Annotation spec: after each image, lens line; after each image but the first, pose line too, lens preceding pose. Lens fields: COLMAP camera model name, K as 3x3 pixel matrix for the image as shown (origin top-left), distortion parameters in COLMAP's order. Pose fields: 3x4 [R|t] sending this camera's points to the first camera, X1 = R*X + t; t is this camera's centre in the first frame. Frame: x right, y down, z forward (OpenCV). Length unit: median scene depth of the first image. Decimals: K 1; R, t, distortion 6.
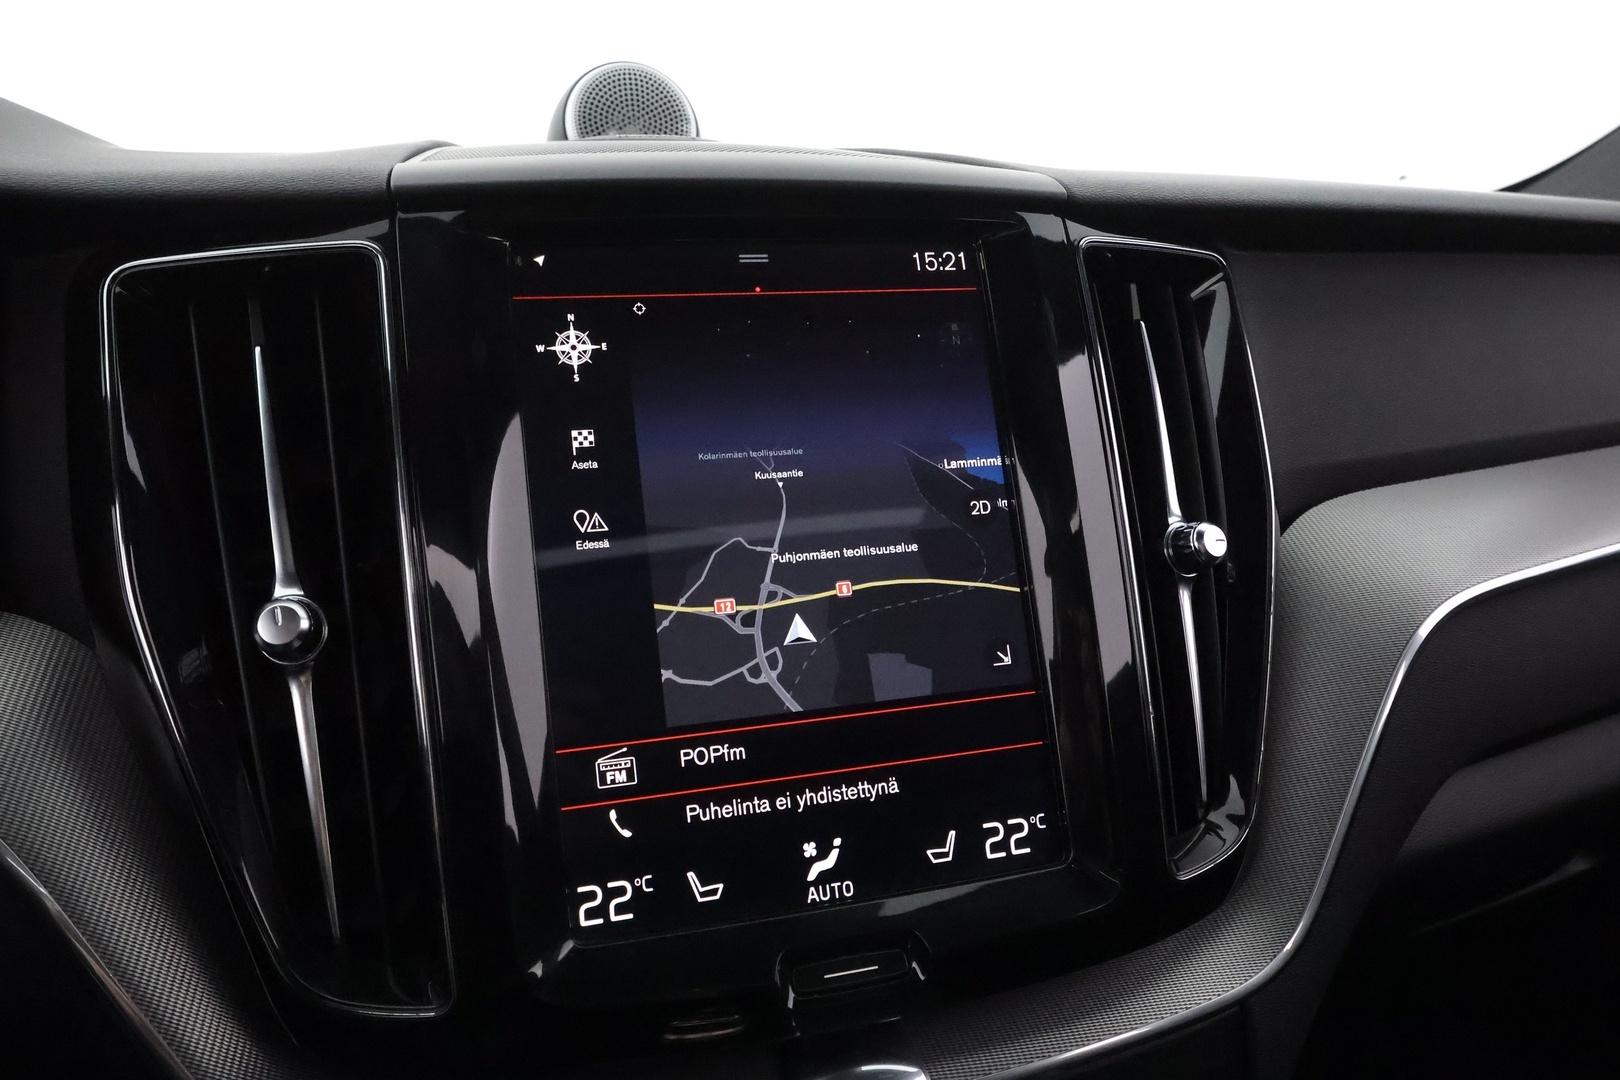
lens RADIAL K [[1251.7, 0, 813.4], [0, 1251.7, 541.6], [0, 0, 1]] dist [-0.001565, -0.006657]
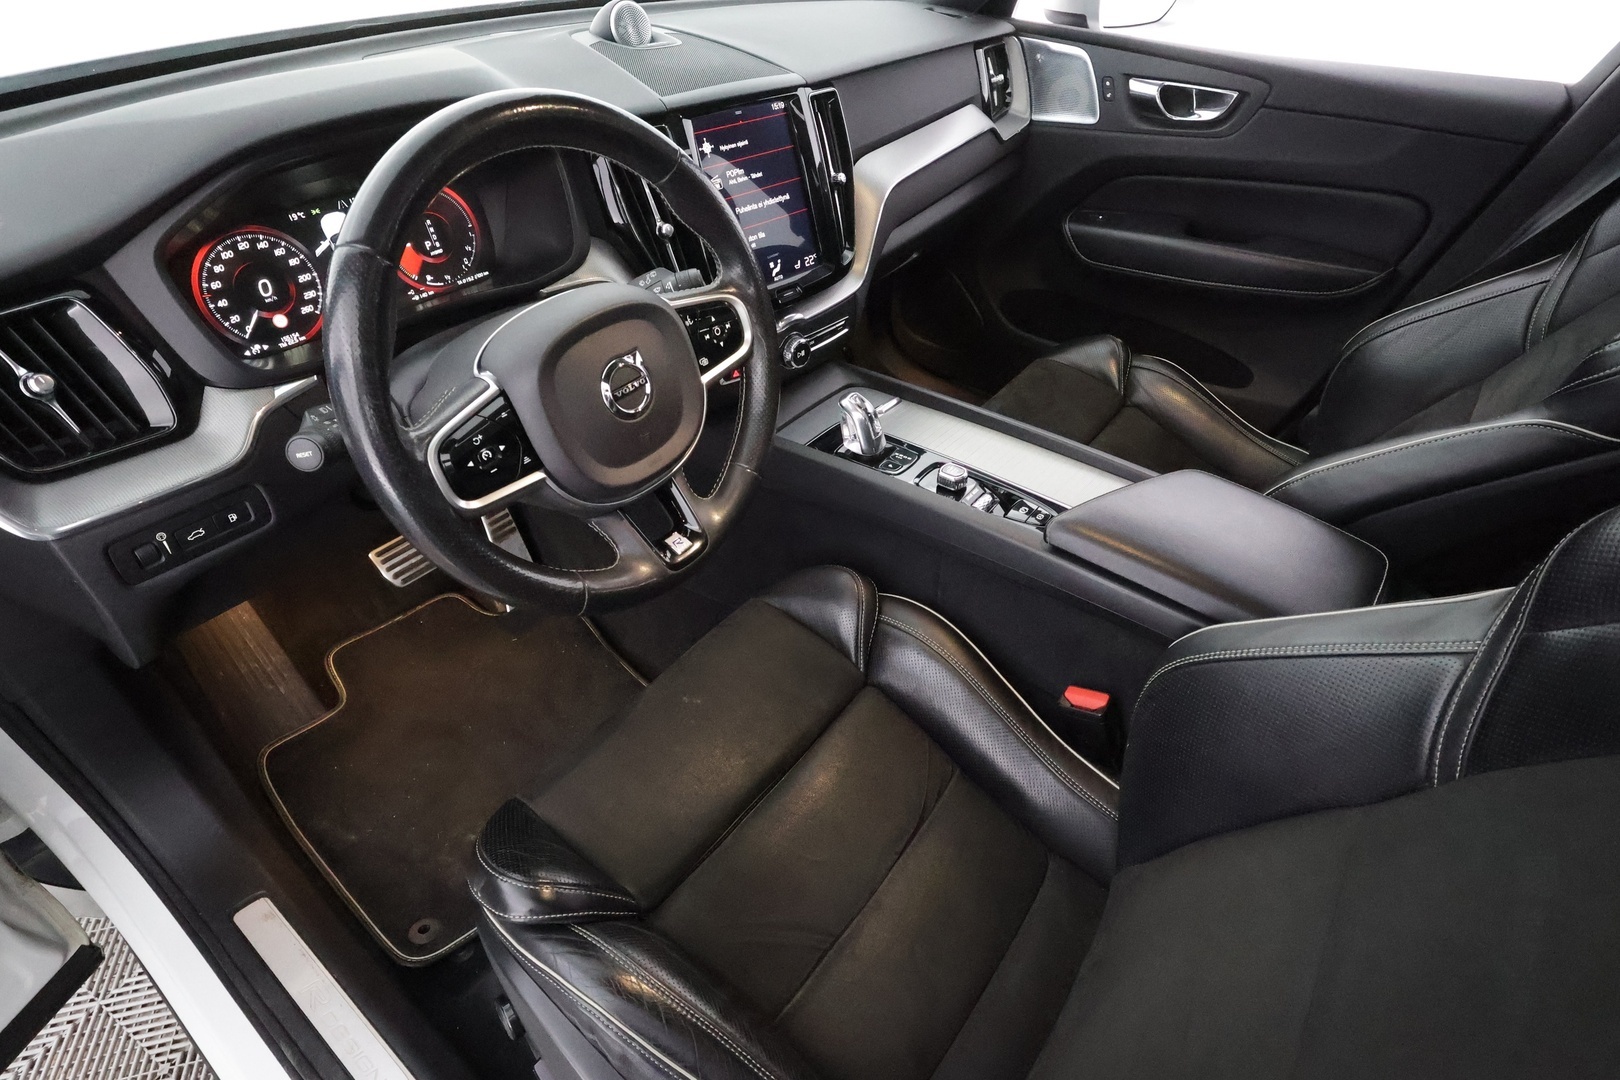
lens RADIAL K [[818.6, 0, 801.8], [0, 818.6, 543.3], [0, 0, 1]] dist [-0.005649, -0.000258]
pose [[0.892929, -0.269663, 0.360500, -1.169099], [0.064981, 0.869574, 0.489508, -0.303415], [-0.445484, -0.413670, 0.793990, -1.660821]]
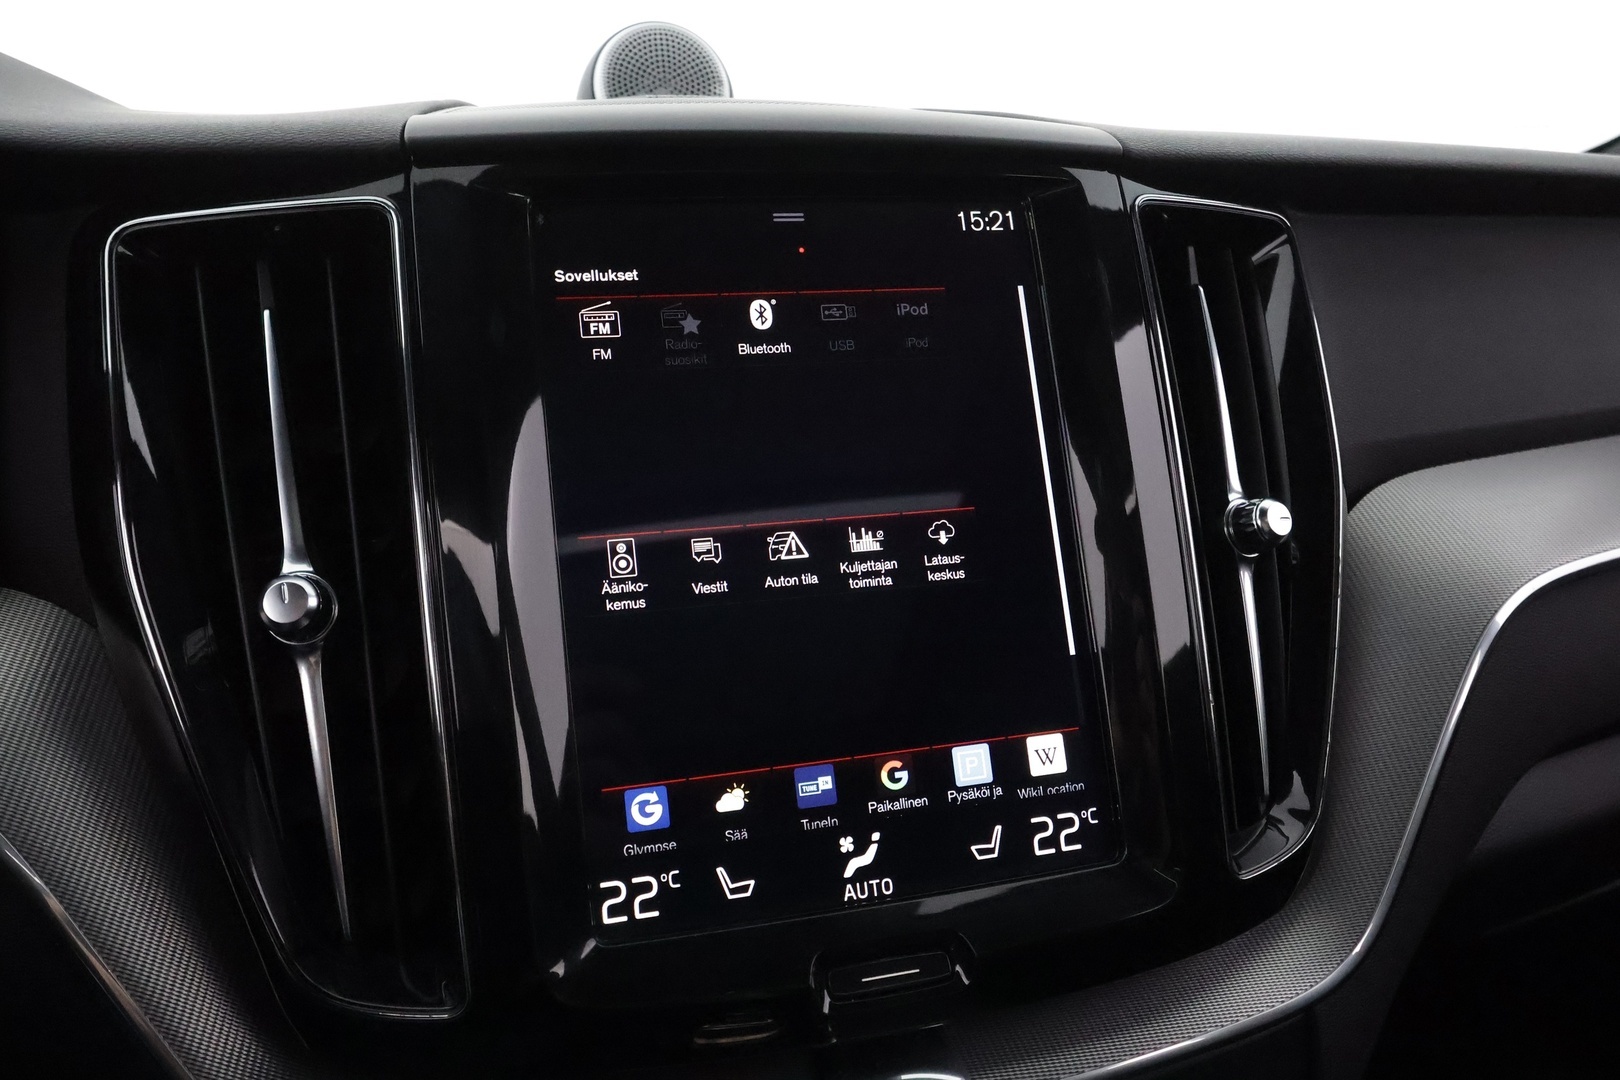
lens RADIAL K [[1251.7, 0, 817.0], [0, 1251.7, 536.8], [0, 0, 1]] dist [-0.001565, -0.006657]
pose [[0.999667, 0.002615, -0.025671, -0.001606], [-0.002456, 0.999978, 0.006212, 0.008911], [0.025687, -0.006147, 0.999651, 0.058628]]
